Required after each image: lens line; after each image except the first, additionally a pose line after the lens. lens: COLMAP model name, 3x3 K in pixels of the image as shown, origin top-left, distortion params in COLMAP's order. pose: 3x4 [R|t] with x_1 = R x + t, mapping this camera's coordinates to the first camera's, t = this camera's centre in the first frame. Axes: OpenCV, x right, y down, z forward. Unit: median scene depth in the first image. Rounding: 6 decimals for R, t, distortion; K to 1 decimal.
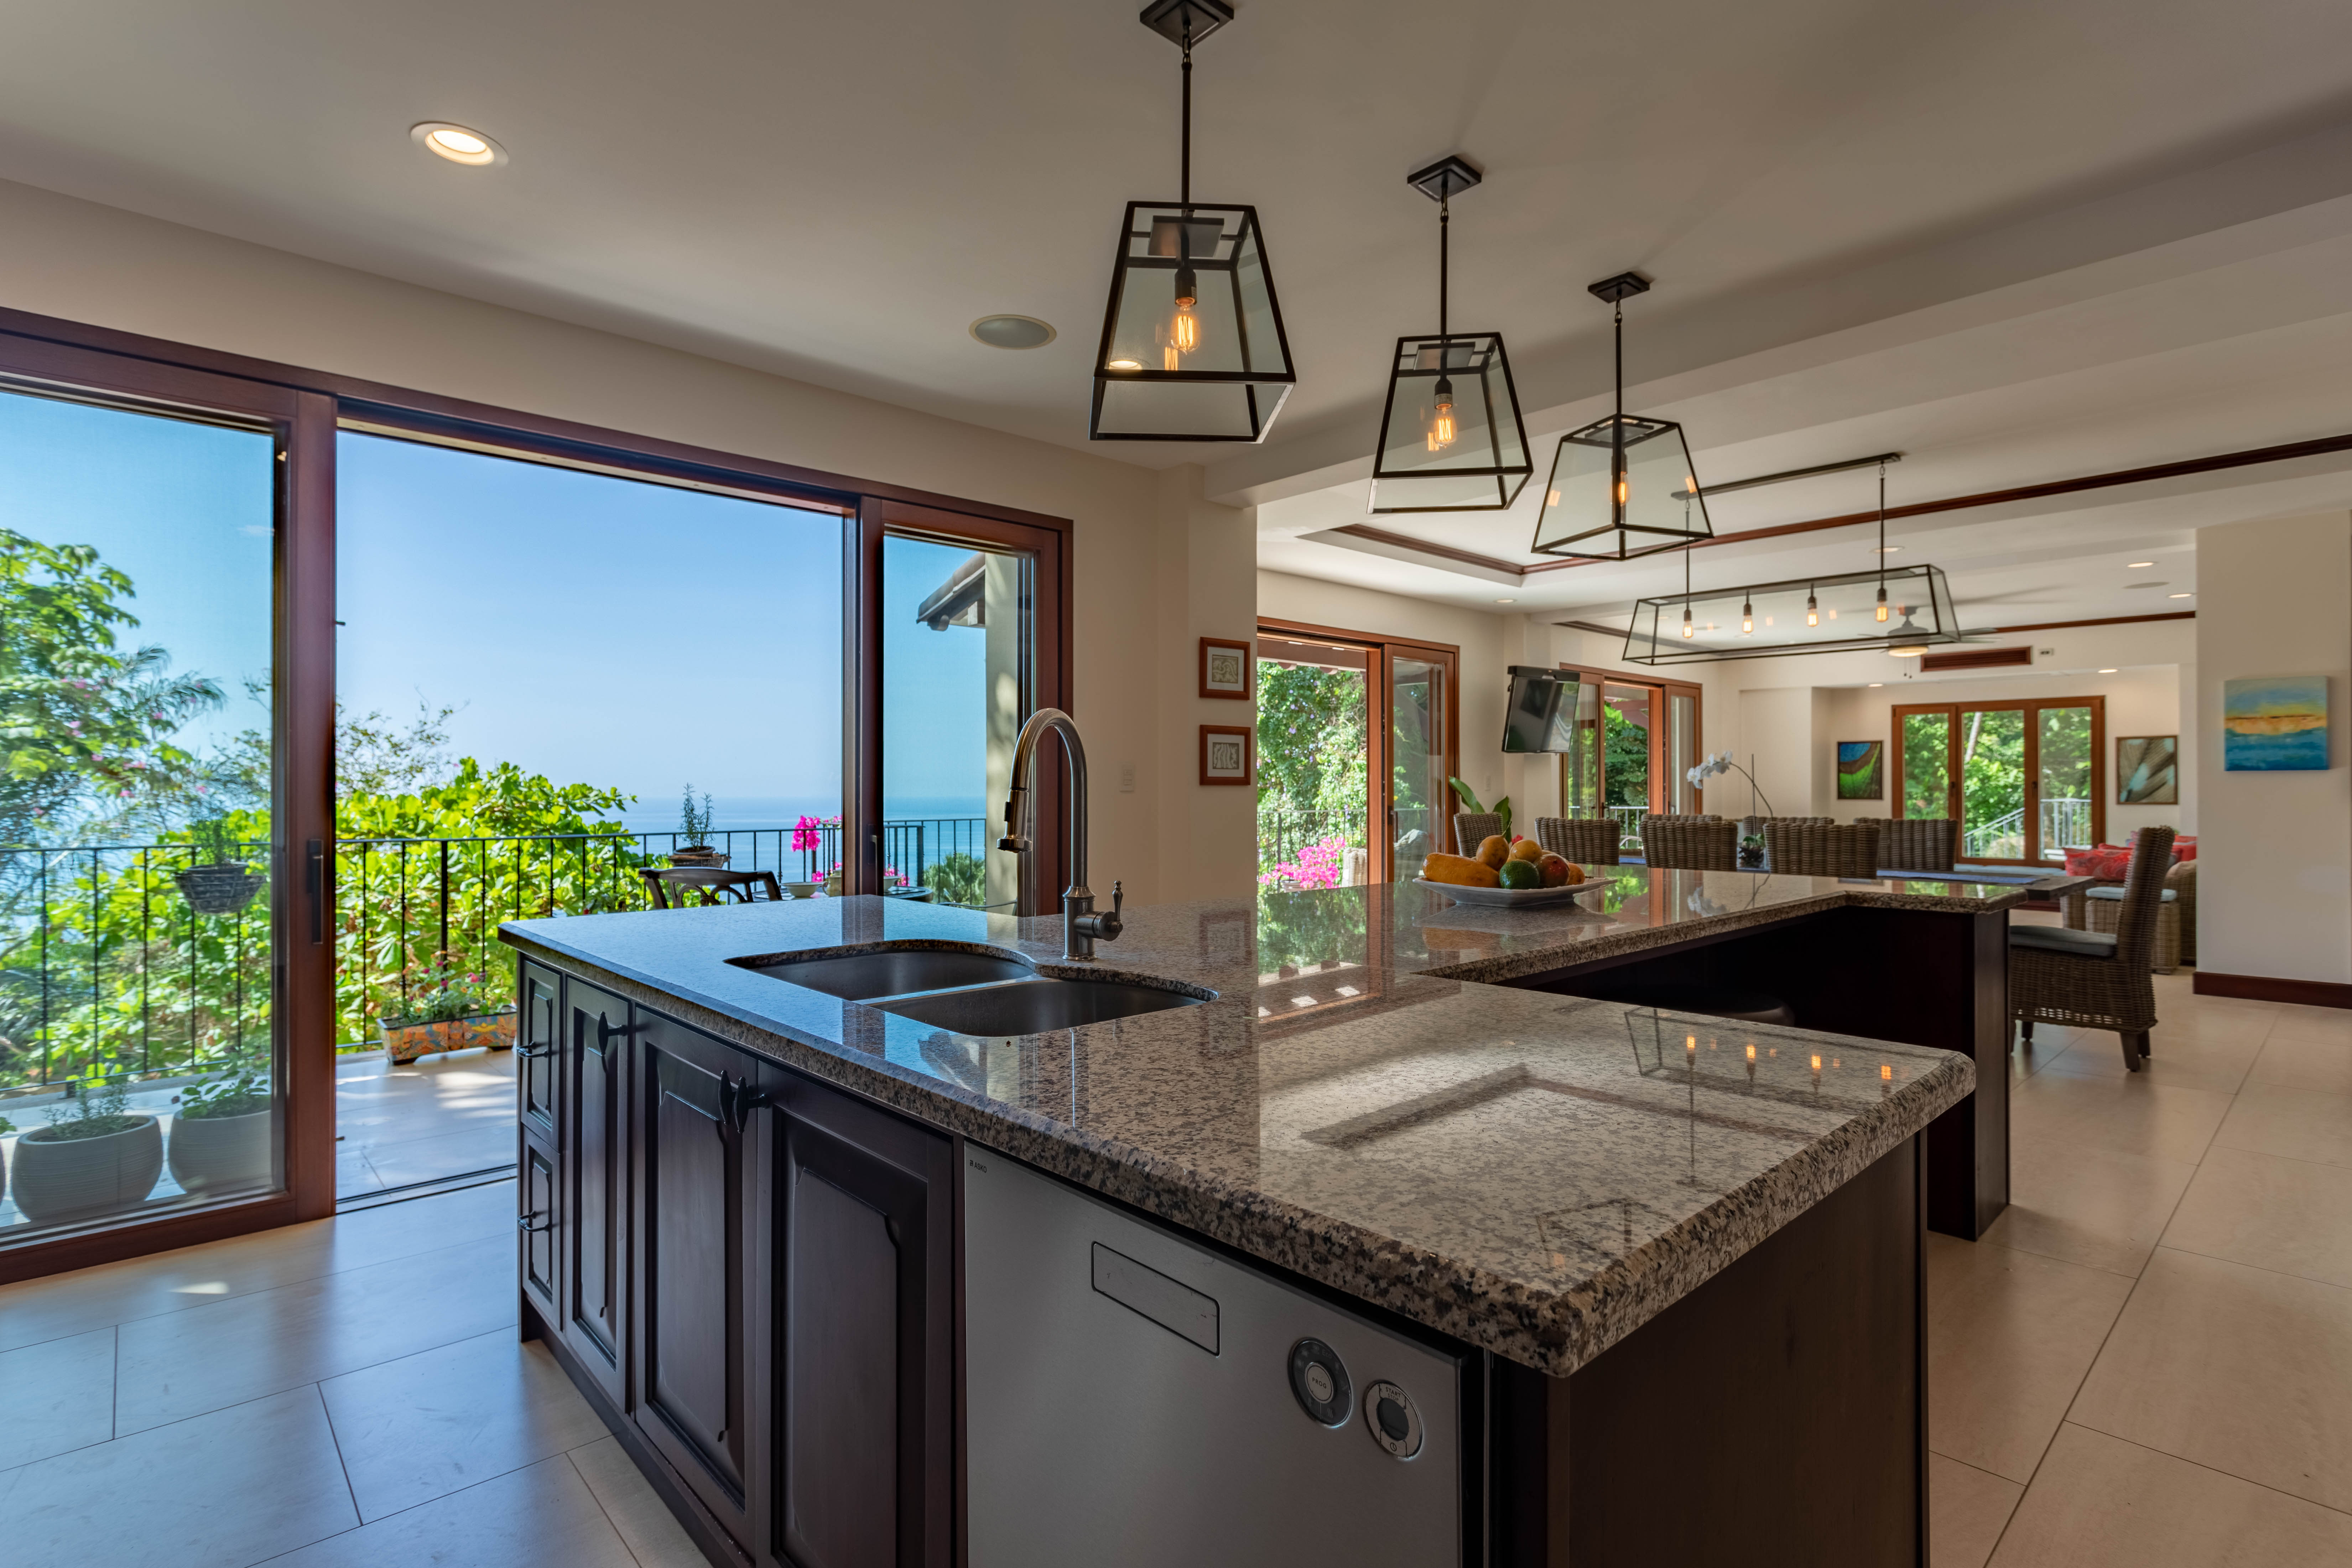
lens RADIAL K [[1134.7, 0, 1171.6], [0, 1134.7, 780.1], [0, 0, 1]] dist [-0.000068, 0.000047]
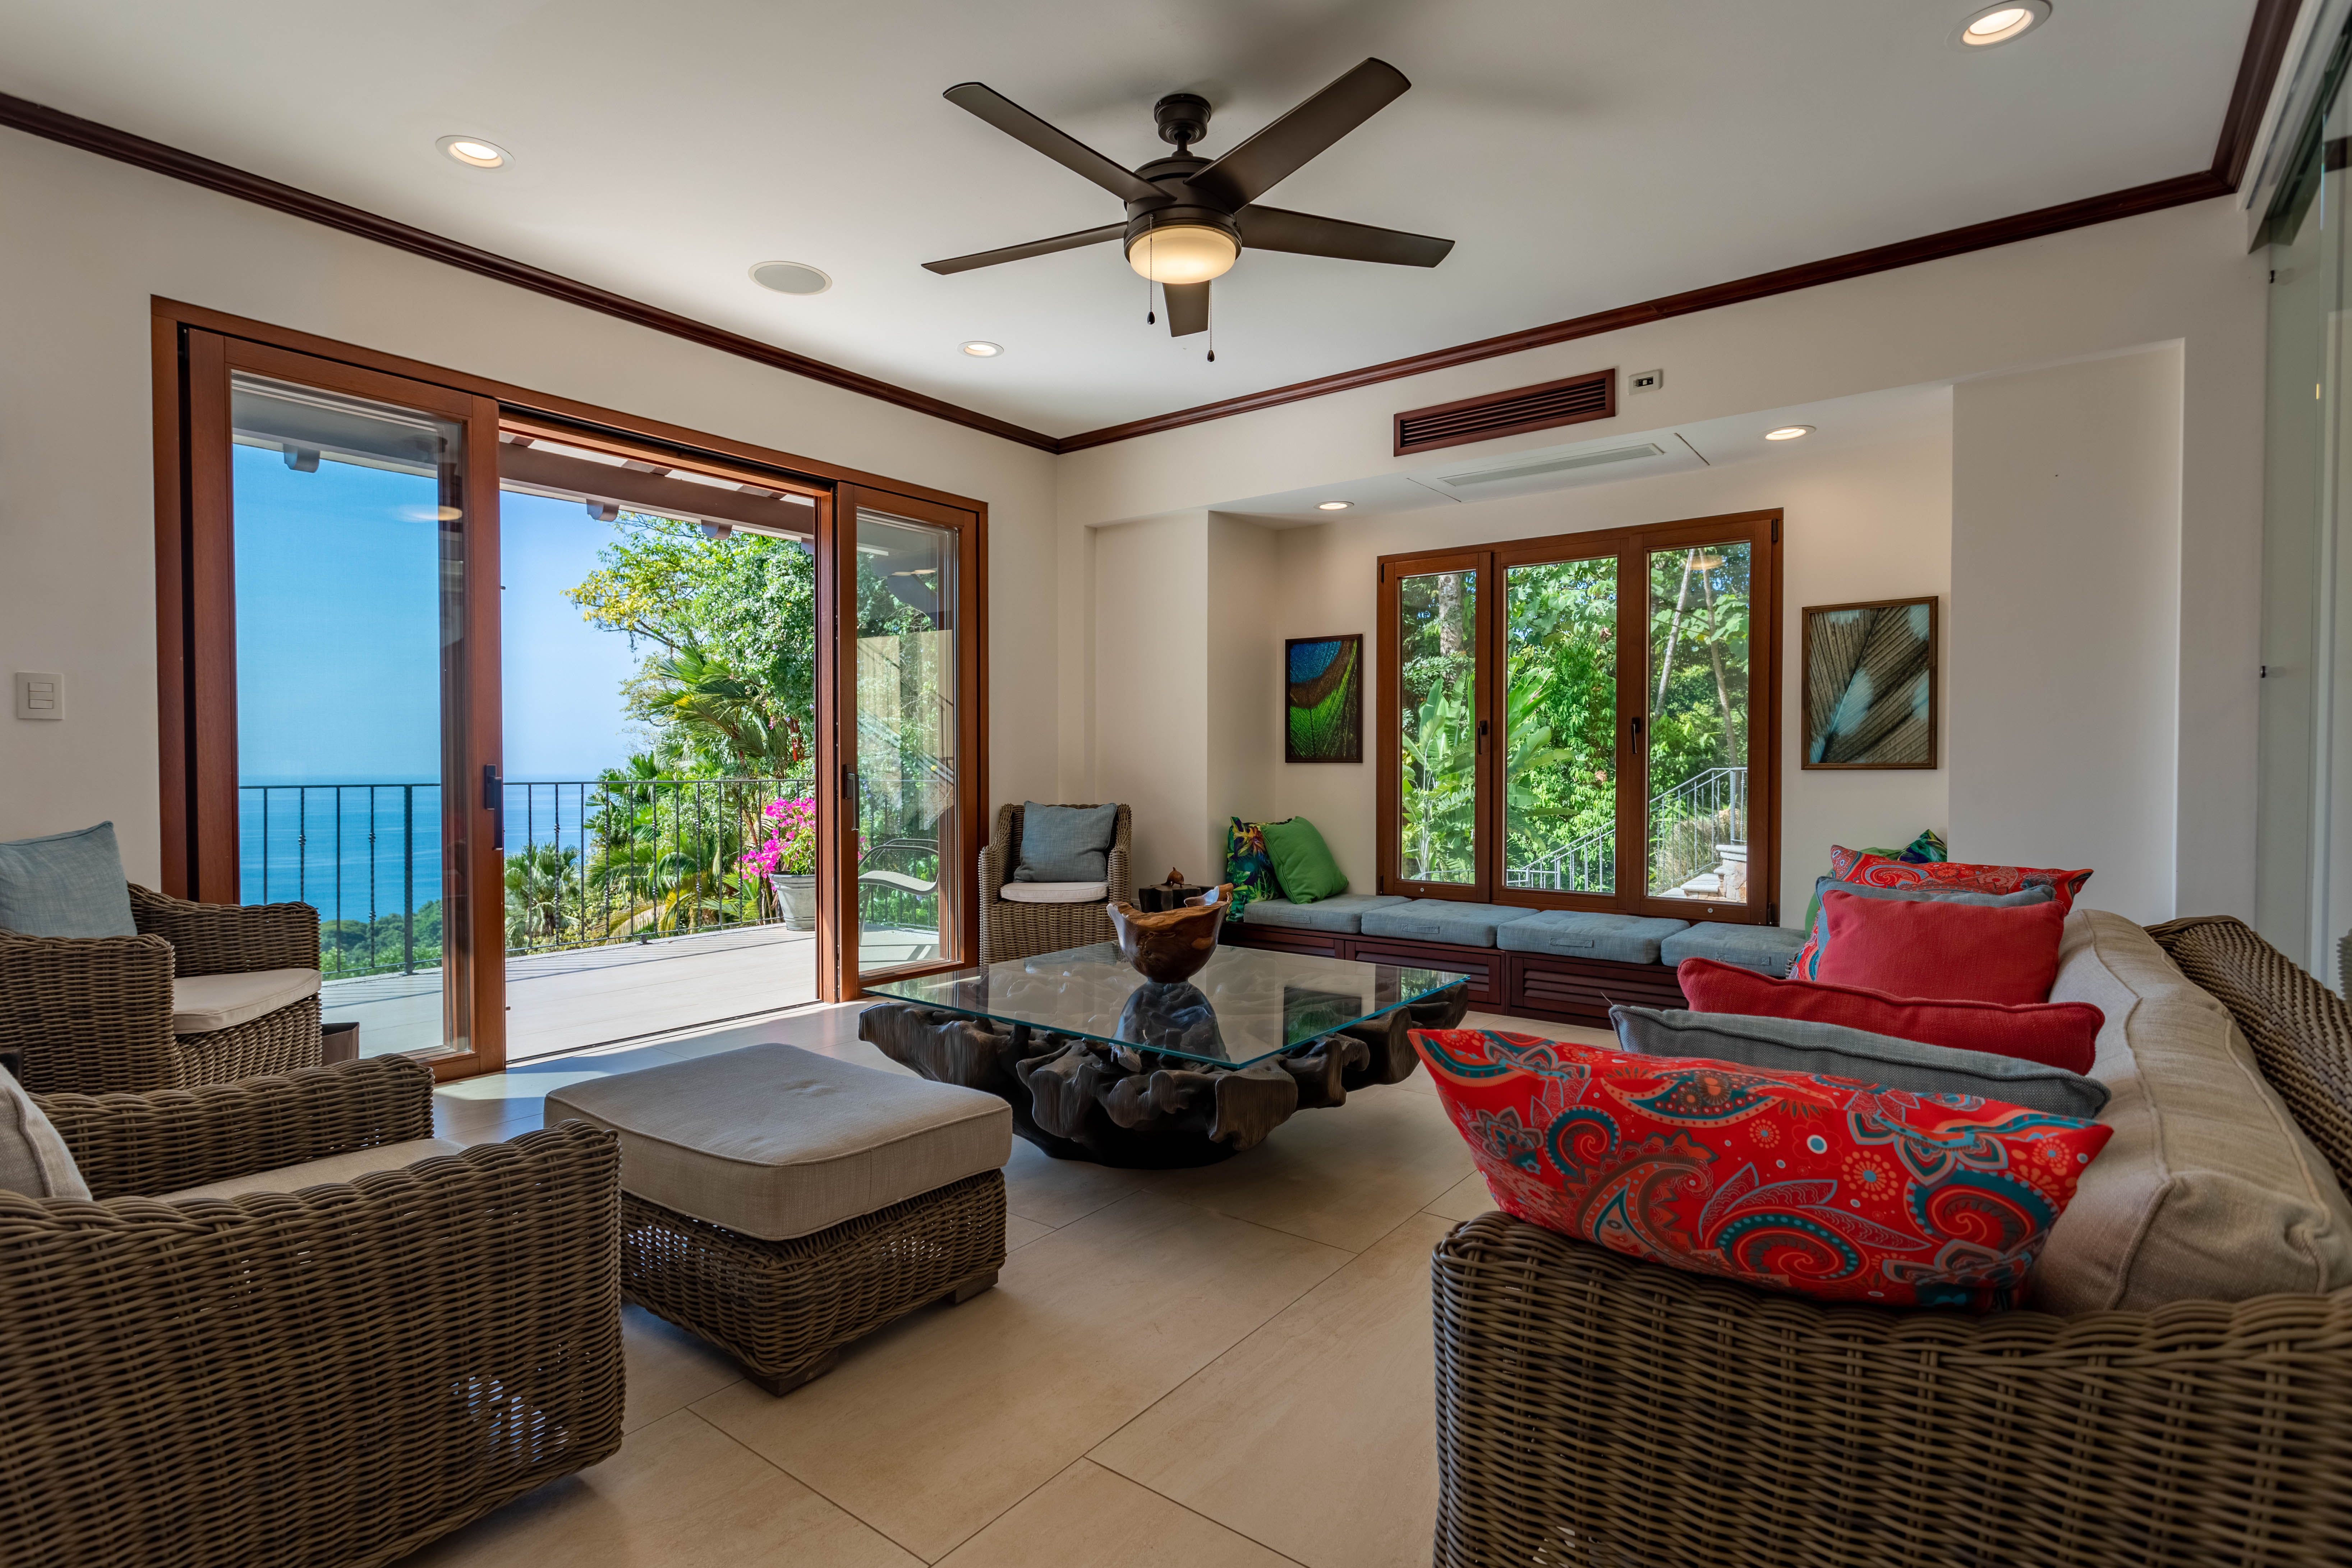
lens RADIAL K [[1134.8, 0, 1180.0], [0, 1134.8, 784.5], [0, 0, 1]] dist [-0.000068, 0.000047]
pose [[0.984268, -0.003003, 0.176658, 0.527426], [-0.001632, 0.999658, 0.026083, 0.015931], [-0.176675, -0.025961, 0.983927, 0.622079]]
